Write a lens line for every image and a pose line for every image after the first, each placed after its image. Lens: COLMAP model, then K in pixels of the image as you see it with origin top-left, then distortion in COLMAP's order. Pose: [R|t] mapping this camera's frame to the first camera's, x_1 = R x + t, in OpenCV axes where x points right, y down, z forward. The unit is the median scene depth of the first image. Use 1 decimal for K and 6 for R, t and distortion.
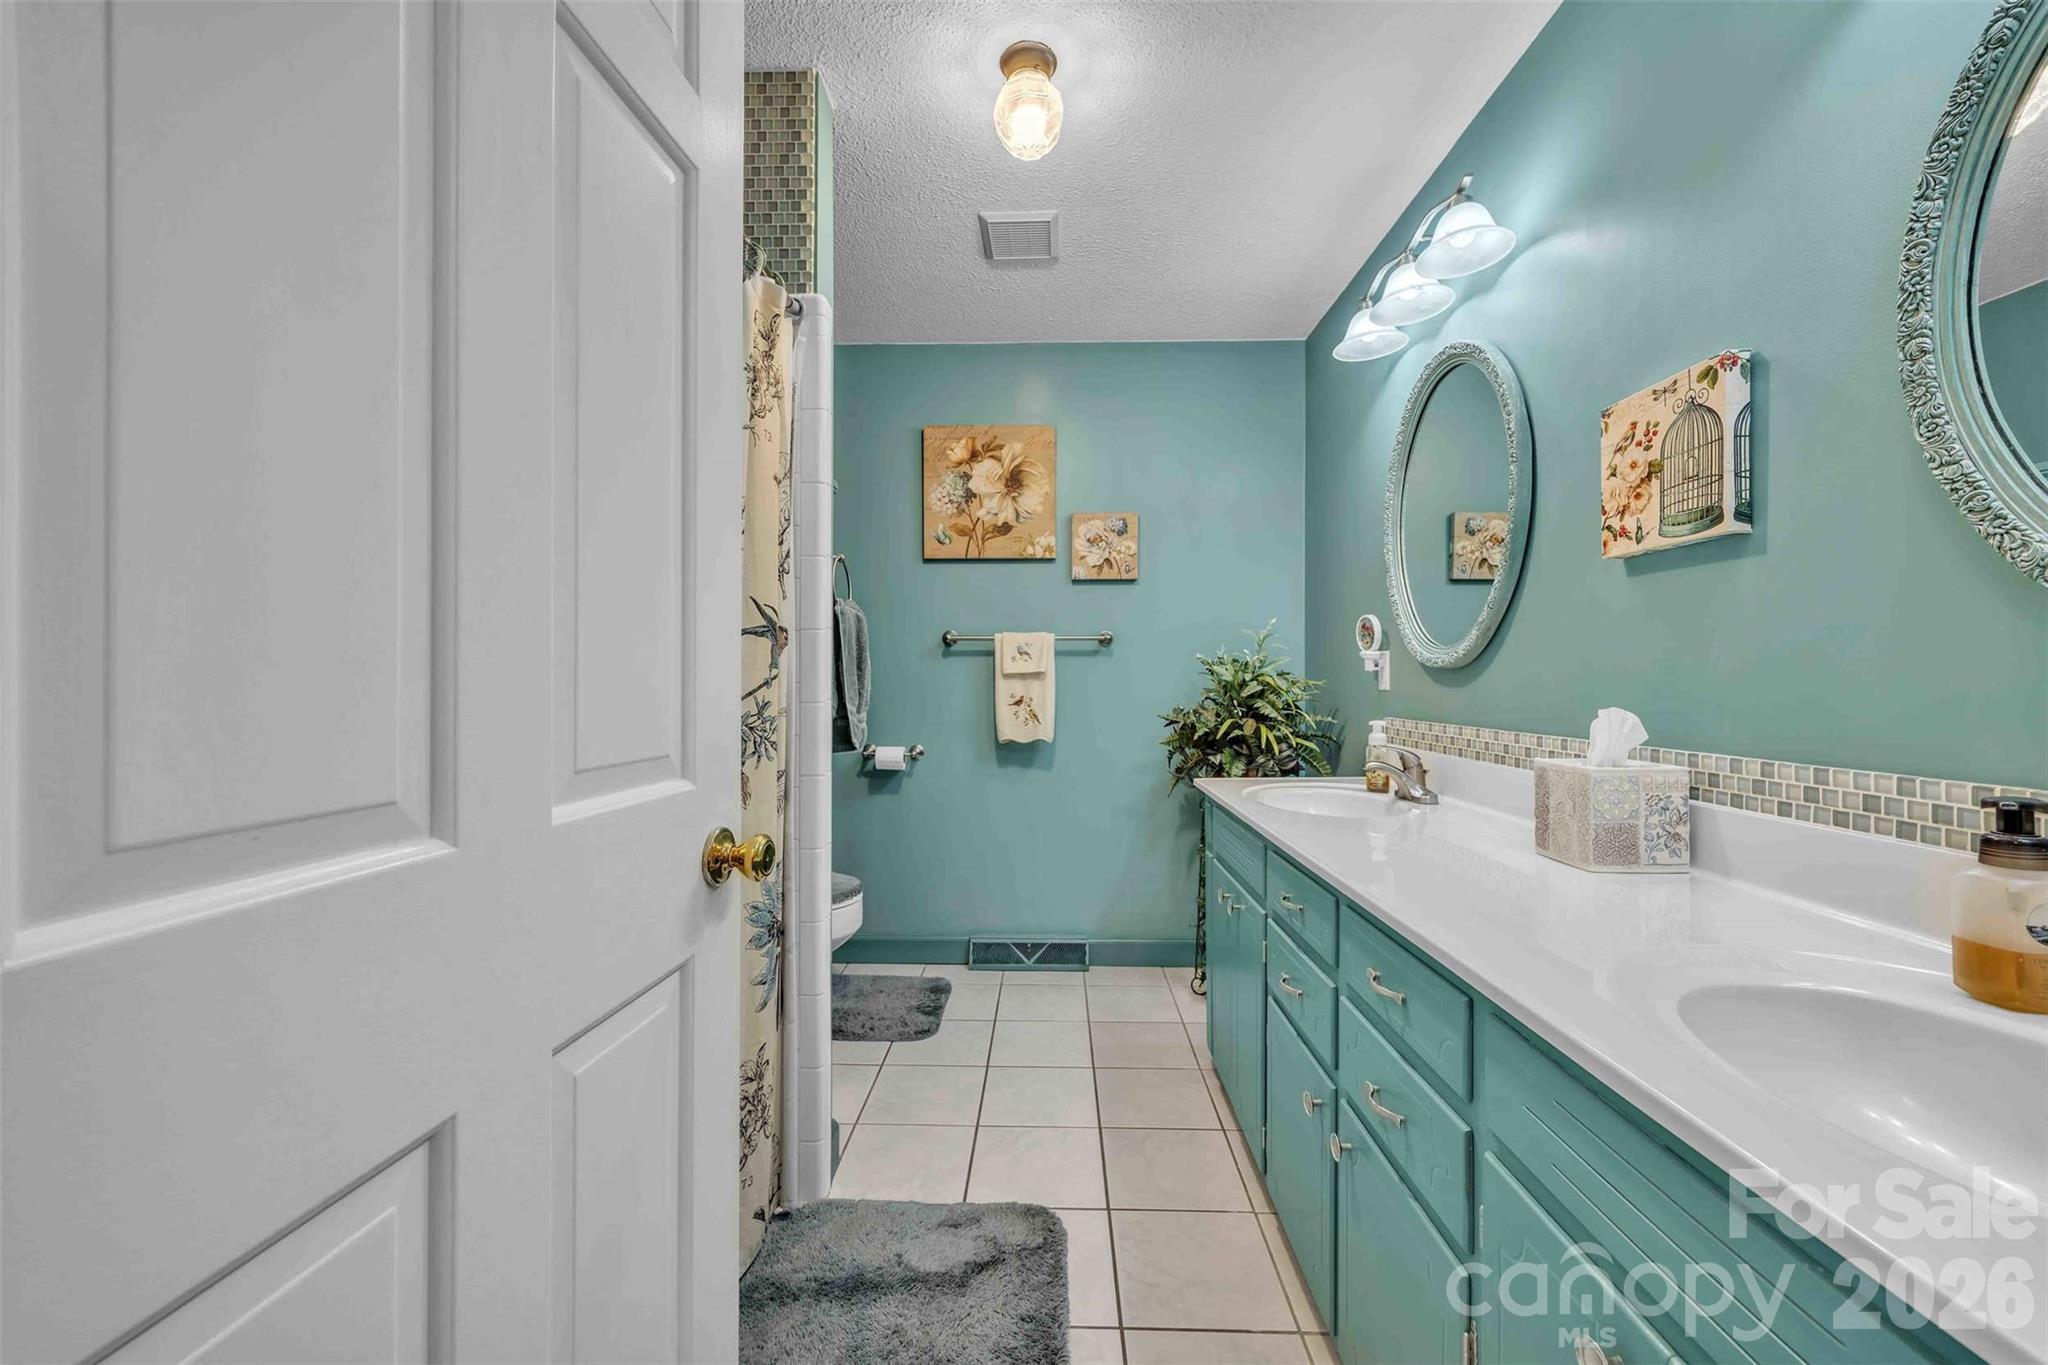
lens RADIAL K [[783.4, 0, 1032.1], [0, 783.4, 685.0], [0, 0, 1]] dist [-0.001336, -0.000091]
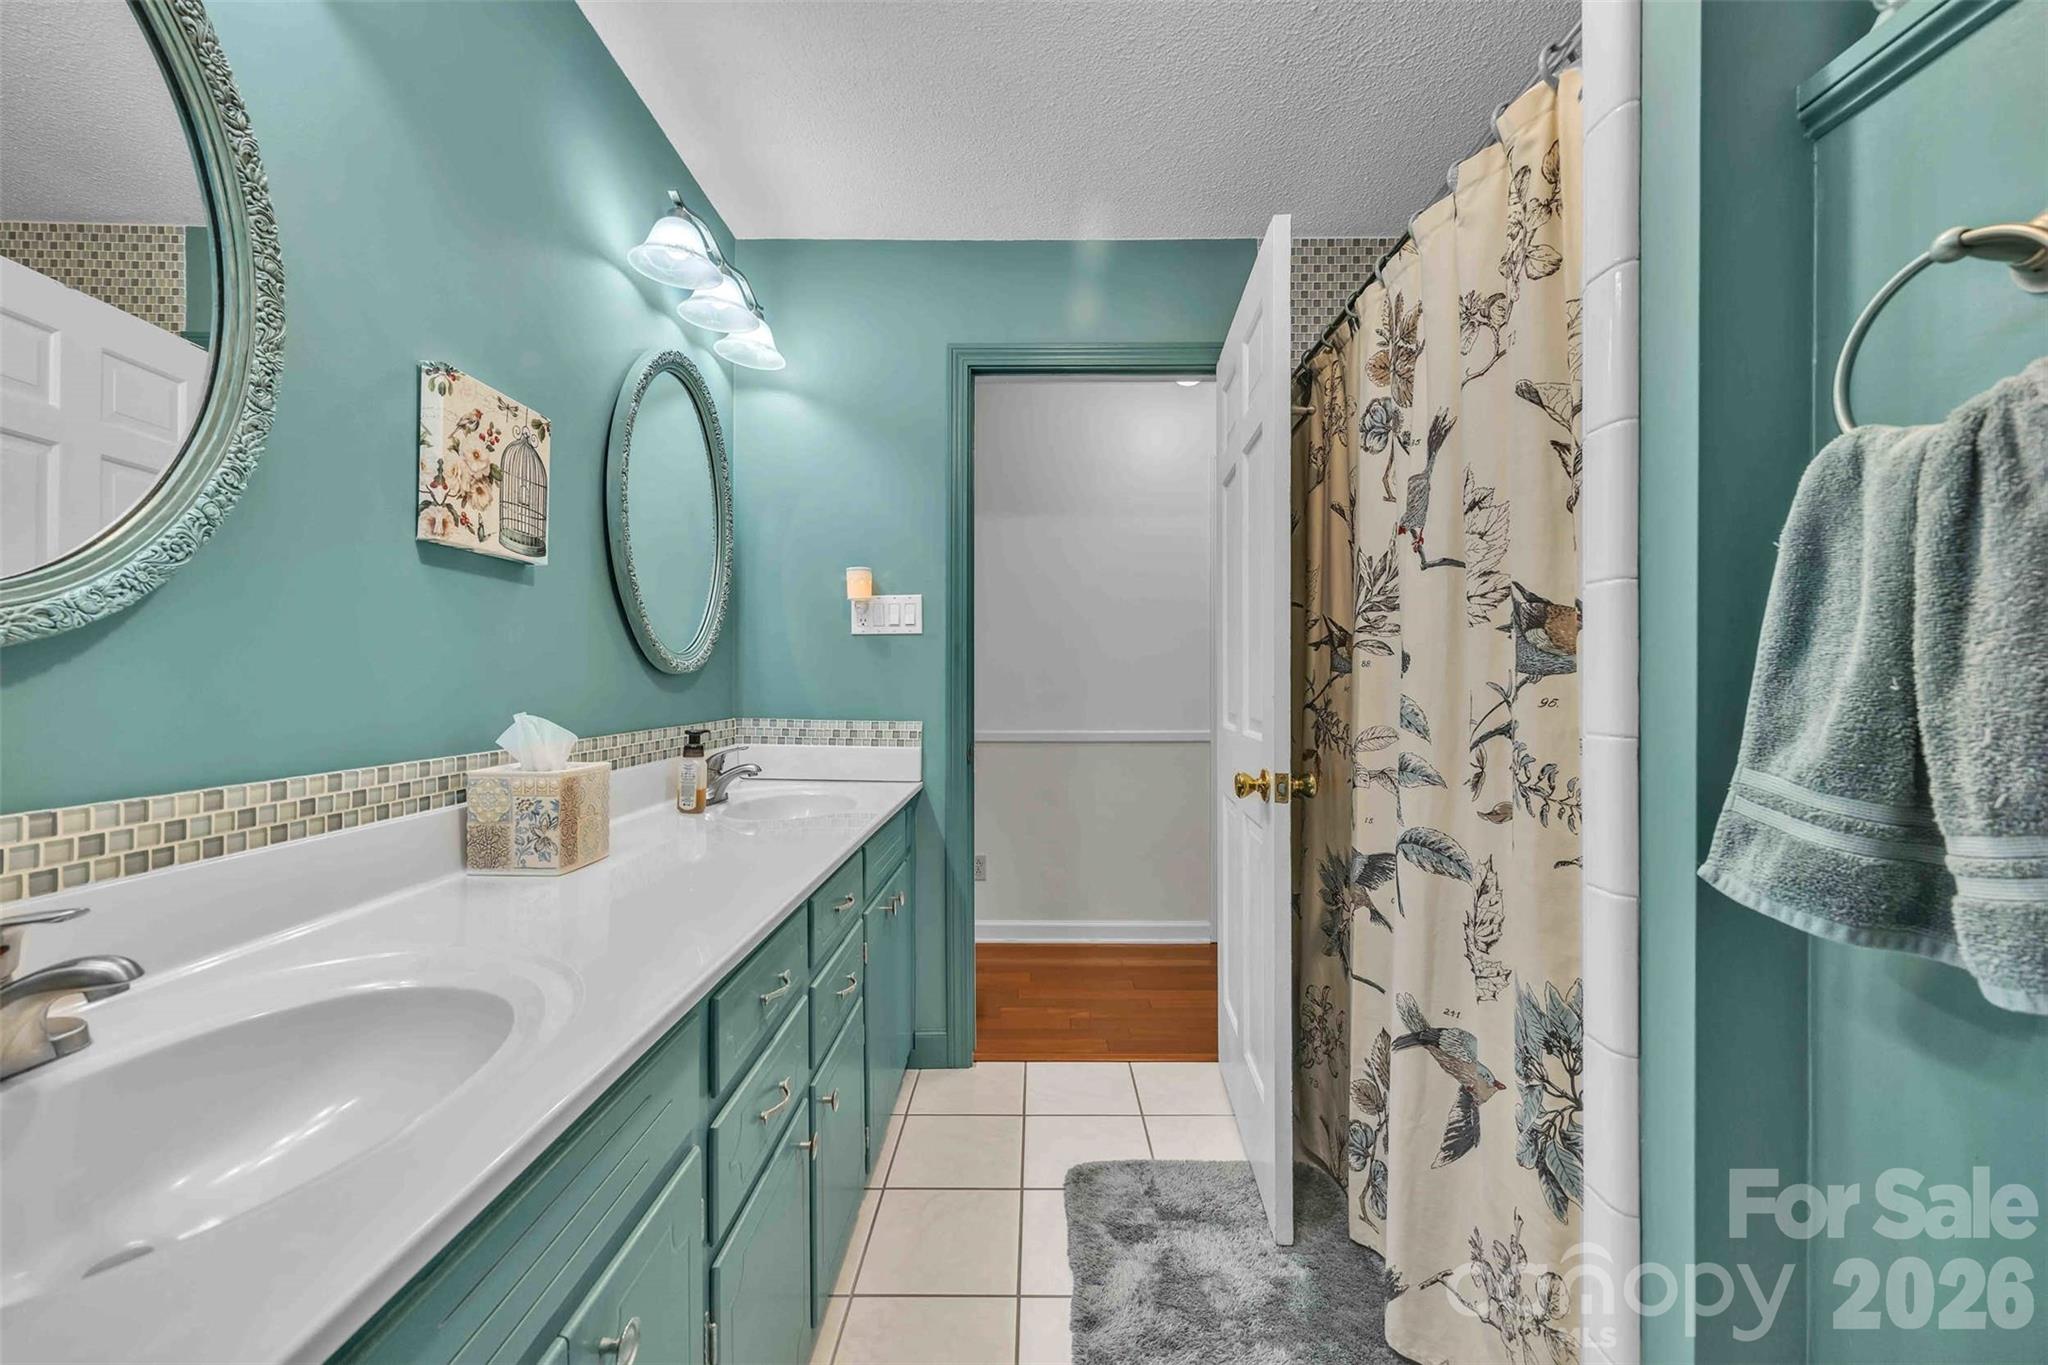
lens RADIAL K [[783.4, 0, 1032.1], [0, 783.4, 685.0], [0, 0, 1]] dist [-0.001336, -0.000091]
pose [[-0.999247, 0.003628, -0.038626, 0.142841], [0.002771, 0.999750, 0.022199, -0.025421], [0.038696, 0.022075, -0.999007, 1.982258]]
